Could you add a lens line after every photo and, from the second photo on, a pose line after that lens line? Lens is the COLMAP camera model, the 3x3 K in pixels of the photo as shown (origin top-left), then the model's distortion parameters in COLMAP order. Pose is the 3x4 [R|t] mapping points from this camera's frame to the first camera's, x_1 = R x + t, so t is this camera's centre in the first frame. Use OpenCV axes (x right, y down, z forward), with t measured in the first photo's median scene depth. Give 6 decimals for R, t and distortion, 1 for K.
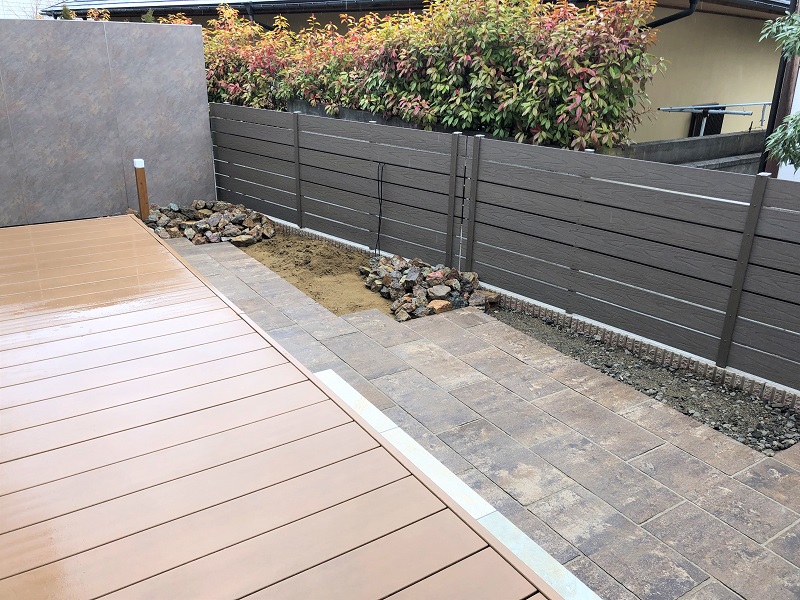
lens RADIAL K [[654.4, 0, 399.6], [0, 654.4, 290.3], [0, 0, 1]] dist [0.094516, -0.152301]
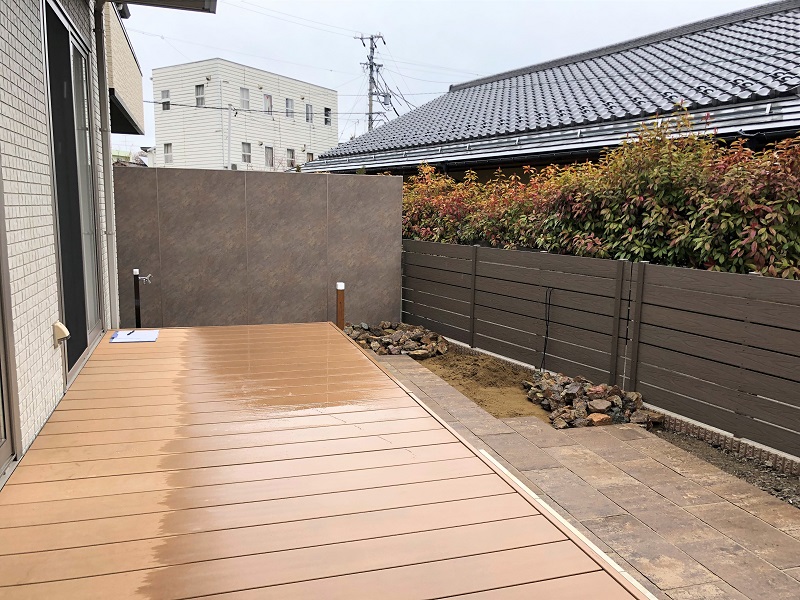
lens RADIAL K [[655.6, 0, 397.4], [0, 655.6, 300.7], [0, 0, 1]] dist [0.027906, -0.023569]
pose [[0.960679, 0.036133, -0.275300, 0.031857], [-0.093063, 0.976048, -0.196645, 0.067603], [0.261601, 0.214533, 0.941032, -0.080689]]
